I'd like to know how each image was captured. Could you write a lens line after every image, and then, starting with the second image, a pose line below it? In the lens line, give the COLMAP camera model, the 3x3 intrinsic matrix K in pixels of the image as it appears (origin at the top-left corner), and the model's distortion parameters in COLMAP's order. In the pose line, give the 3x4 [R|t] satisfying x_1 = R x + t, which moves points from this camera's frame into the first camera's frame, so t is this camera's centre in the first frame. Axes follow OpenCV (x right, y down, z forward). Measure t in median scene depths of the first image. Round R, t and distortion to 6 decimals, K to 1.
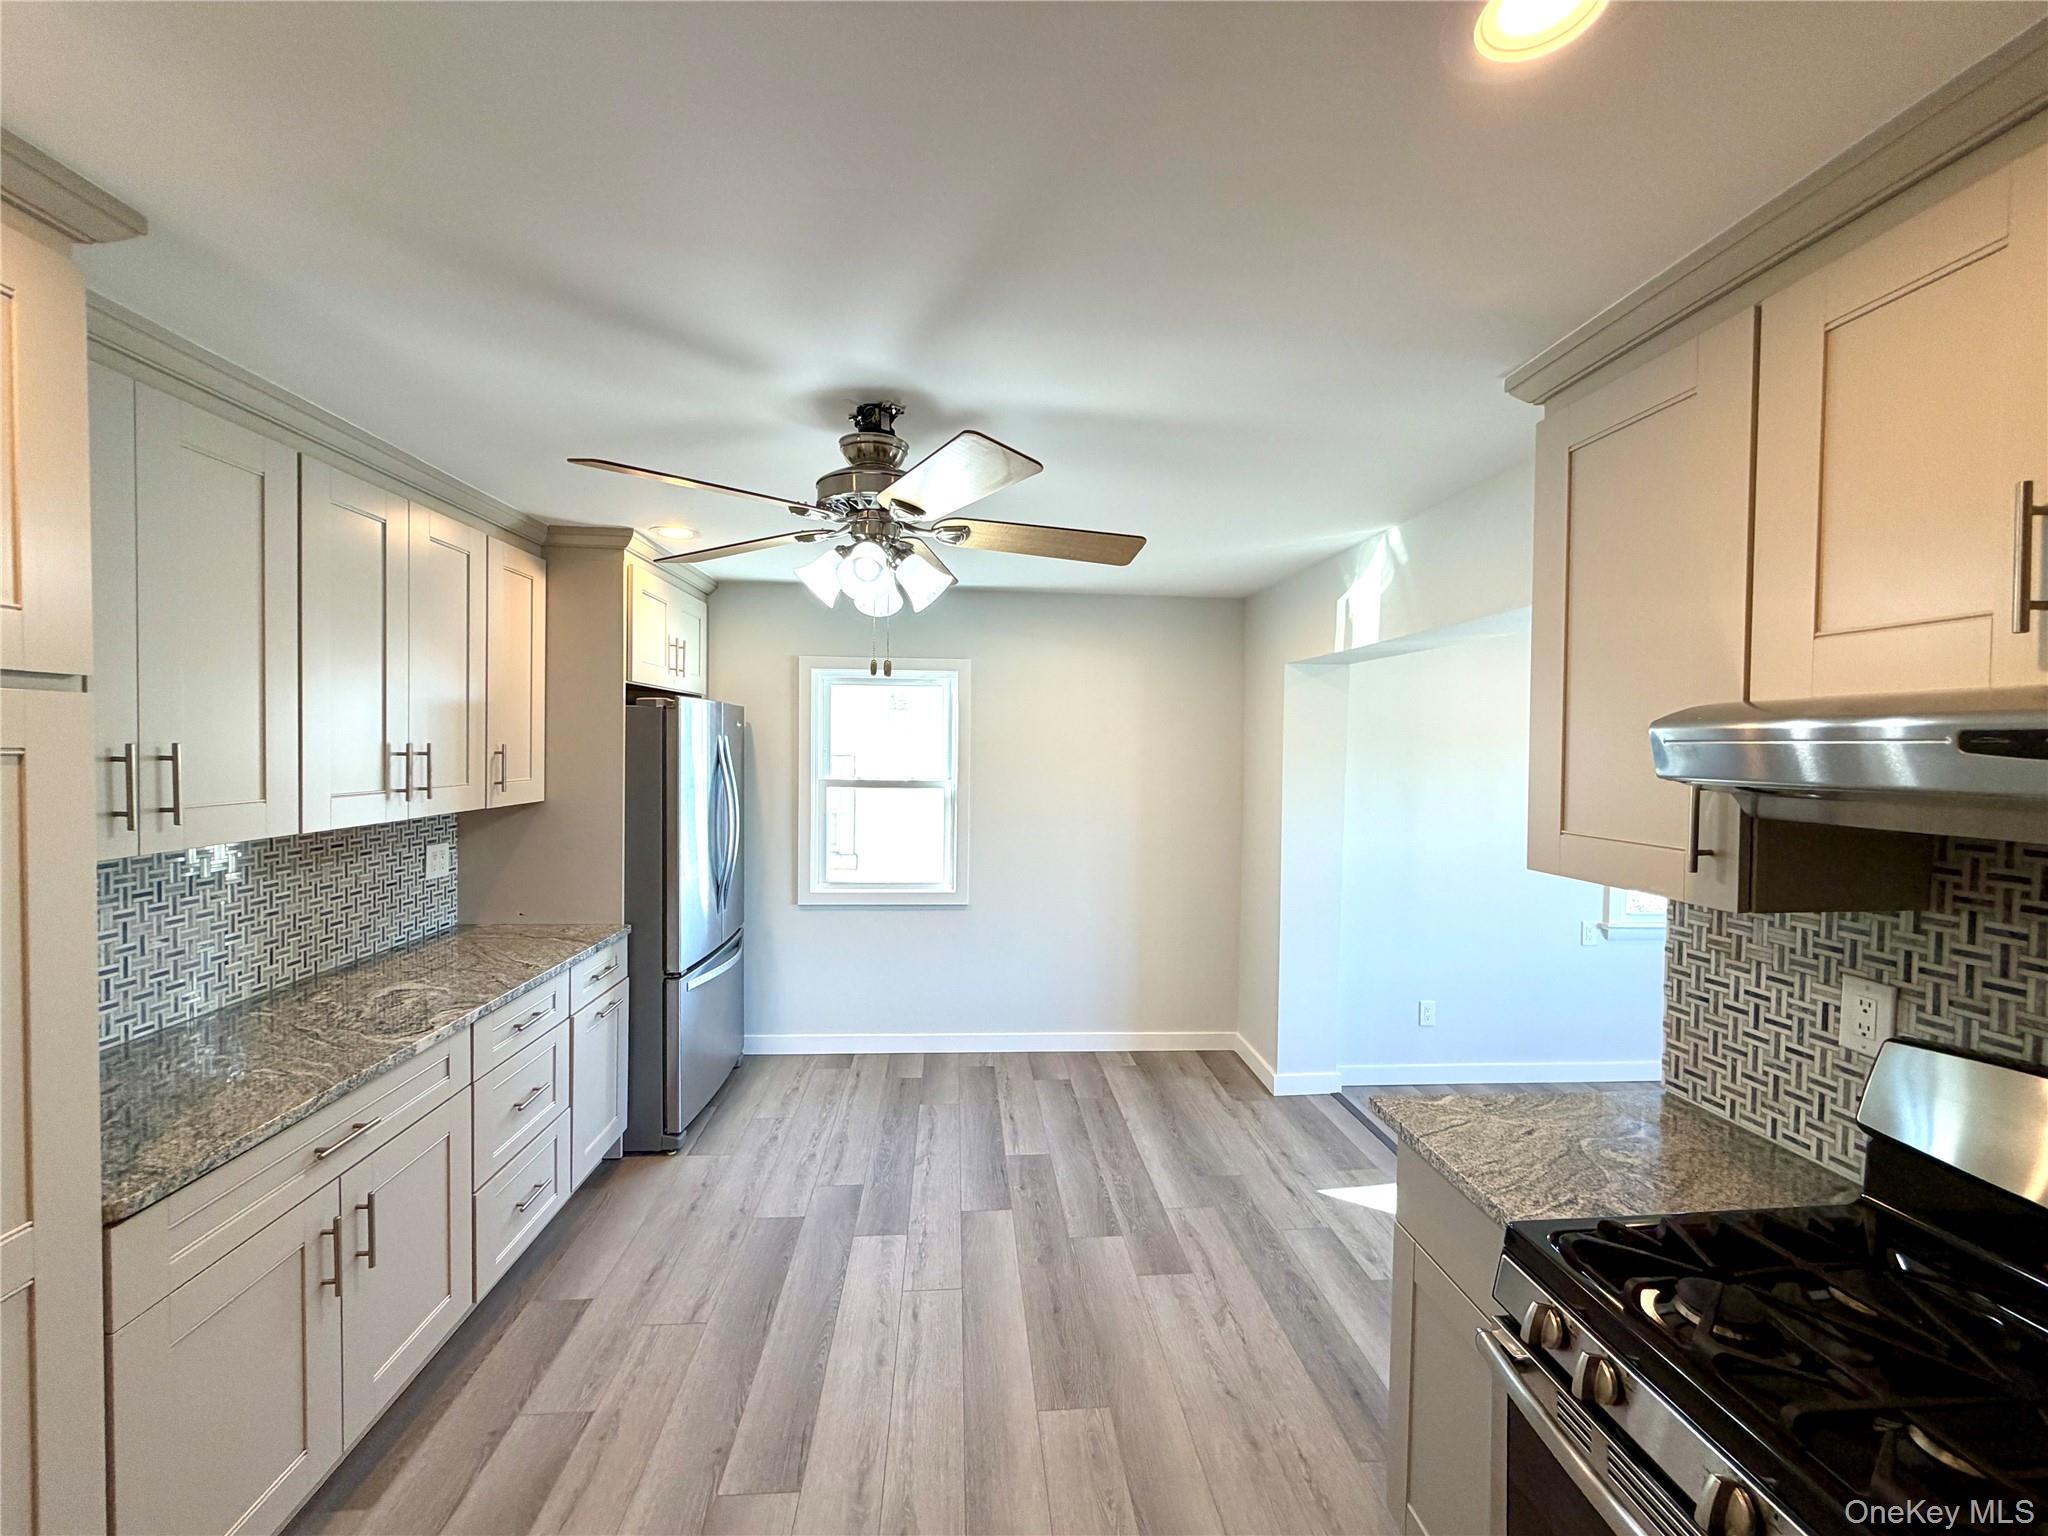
lens RADIAL K [[816.1, 0, 1018.0], [0, 816.1, 773.7], [0, 0, 1]] dist [-0.001121, 0.000464]
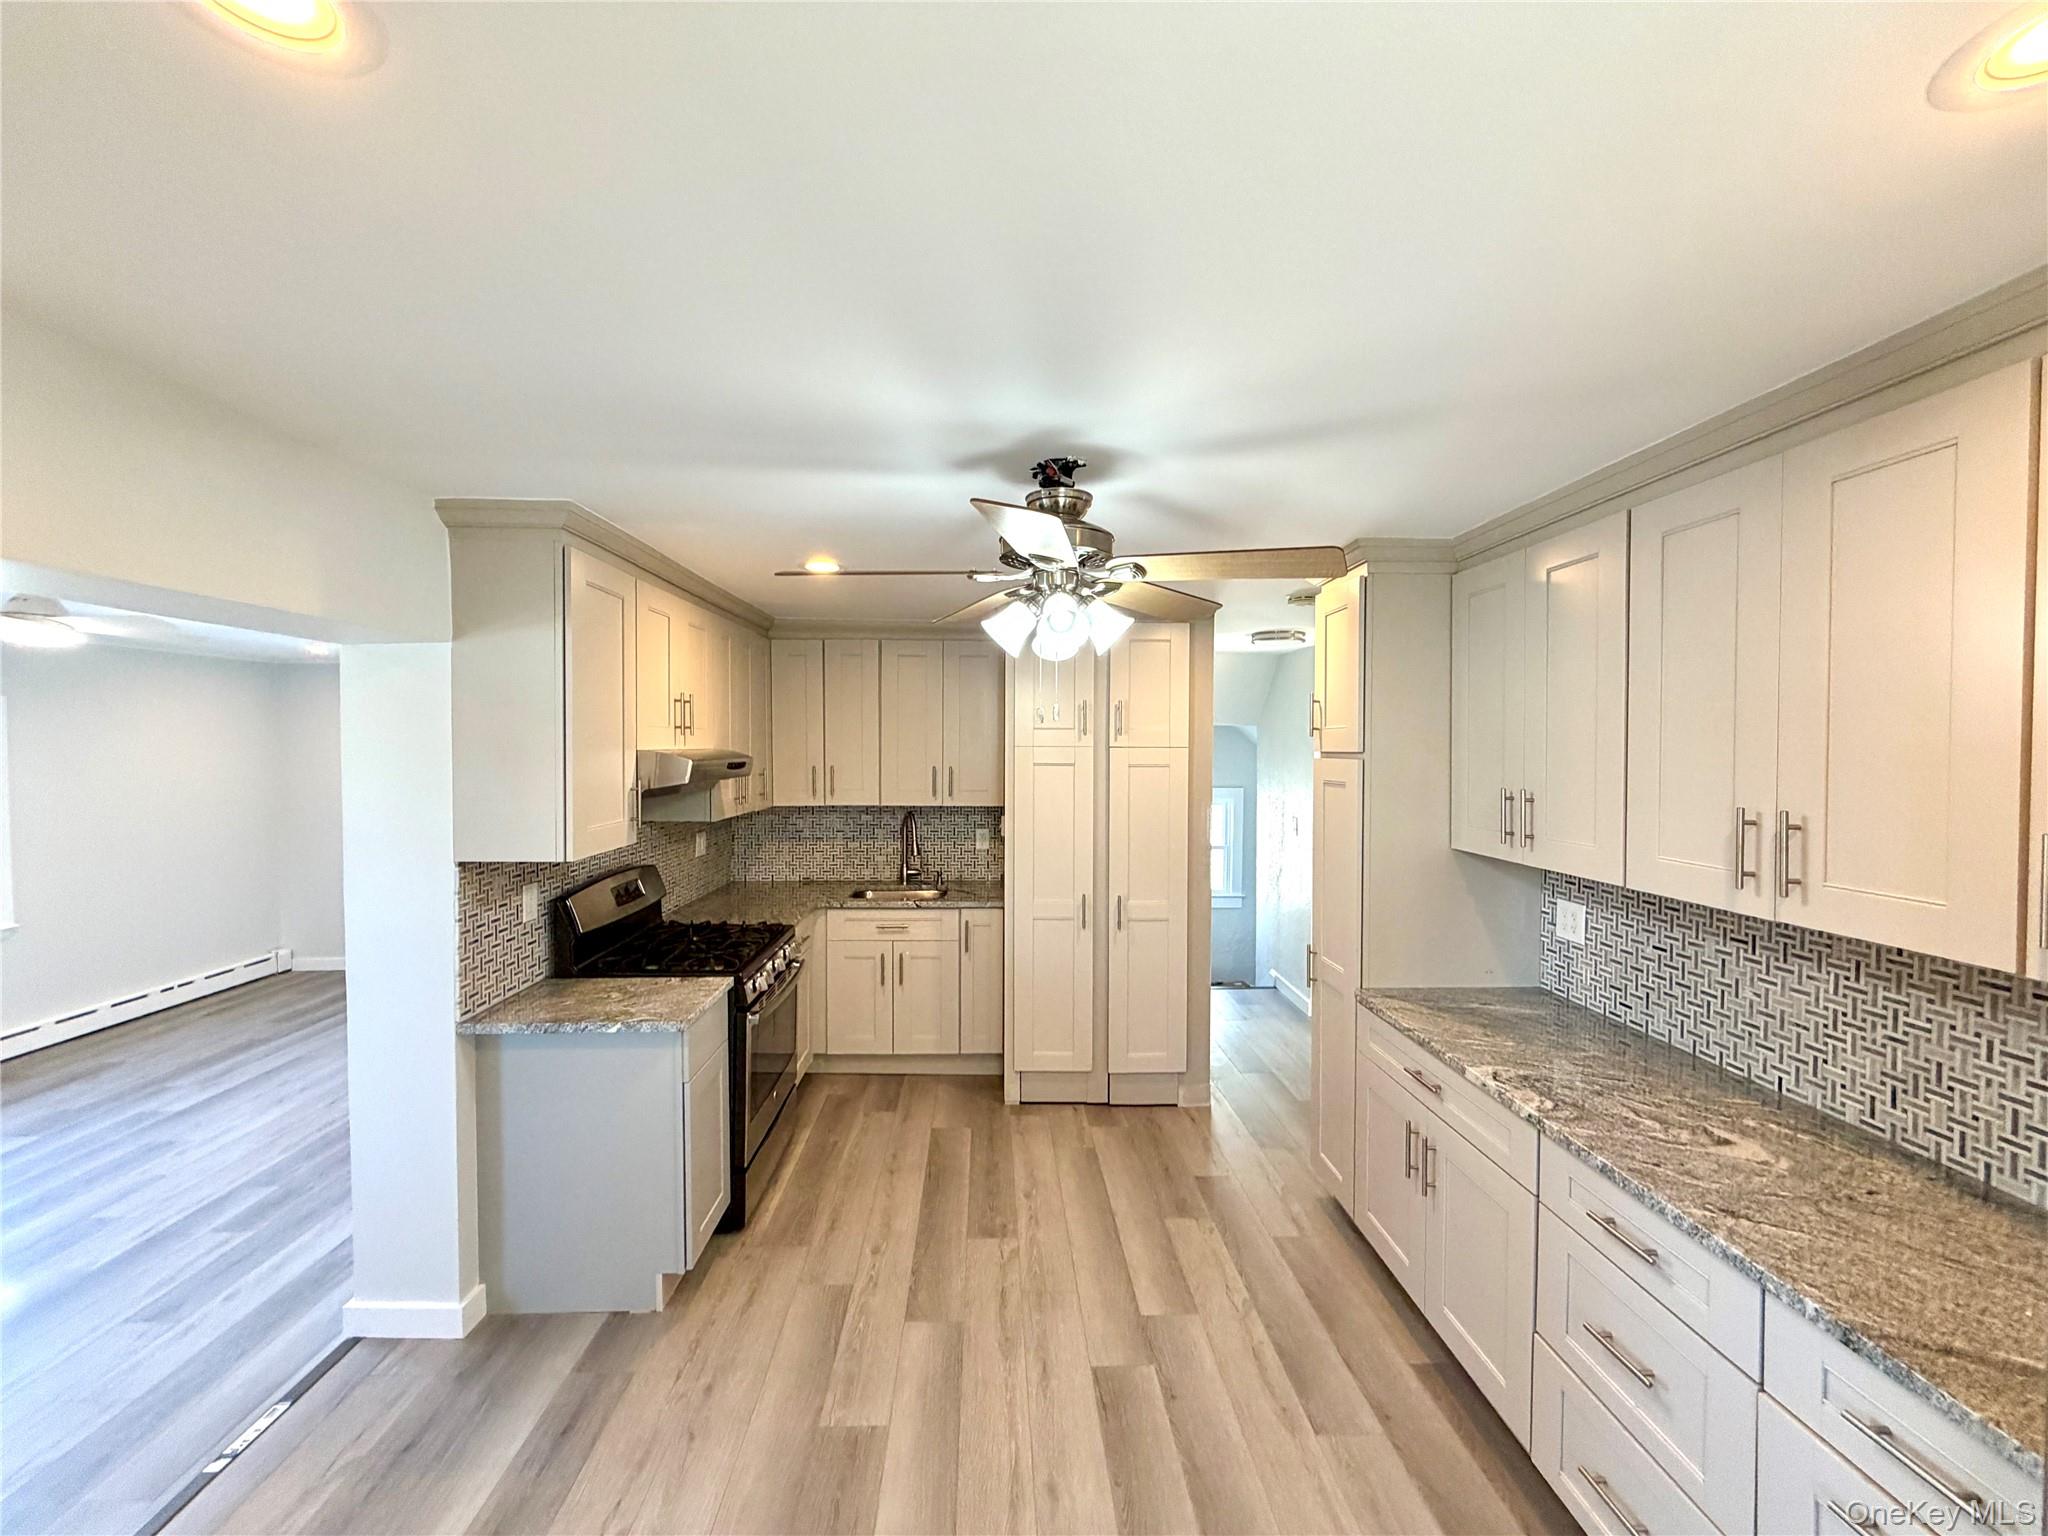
lens RADIAL K [[816.1, 0, 1018.3], [0, 816.1, 765.6], [0, 0, 1]] dist [-0.001121, 0.000464]
pose [[-0.999128, -0.018329, 0.037503, -0.156993], [-0.016040, 0.998042, 0.060450, -0.117706], [-0.038538, 0.059796, -0.997466, 1.906586]]
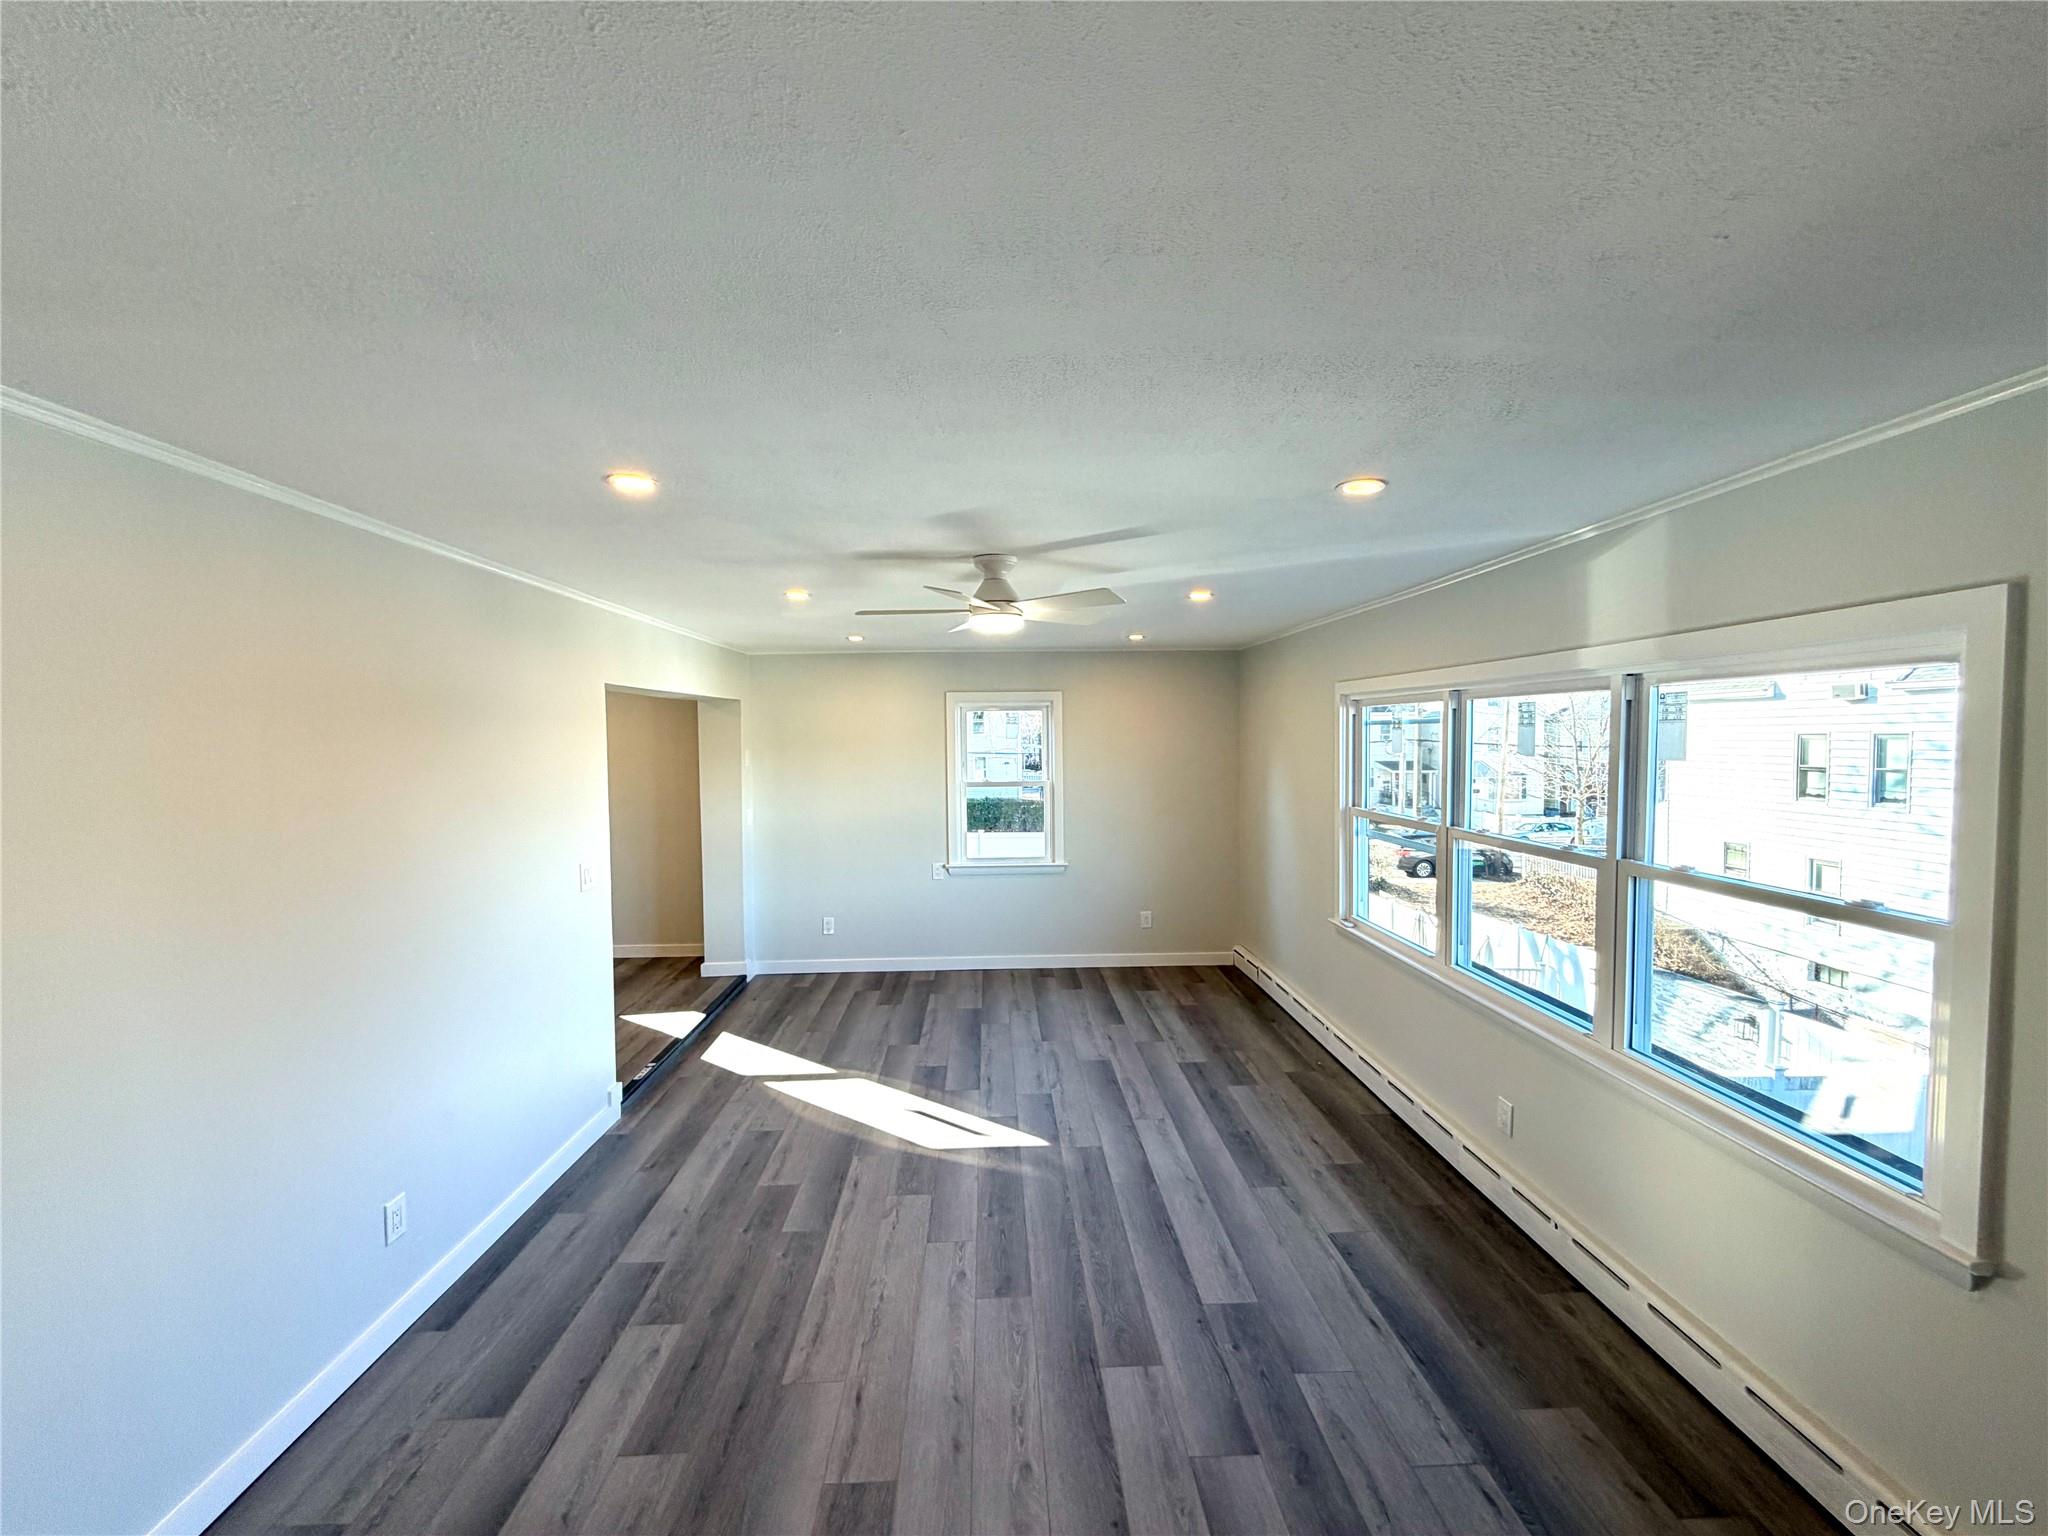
lens RADIAL K [[816.1, 0, 1014.9], [0, 816.1, 773.9], [0, 0, 1]] dist [-0.001121, 0.000464]
pose [[0.998605, -0.027825, -0.044868, 1.813339], [0.028177, 0.999577, 0.007223, 0.023463], [0.044648, -0.008477, 0.998967, -0.960727]]
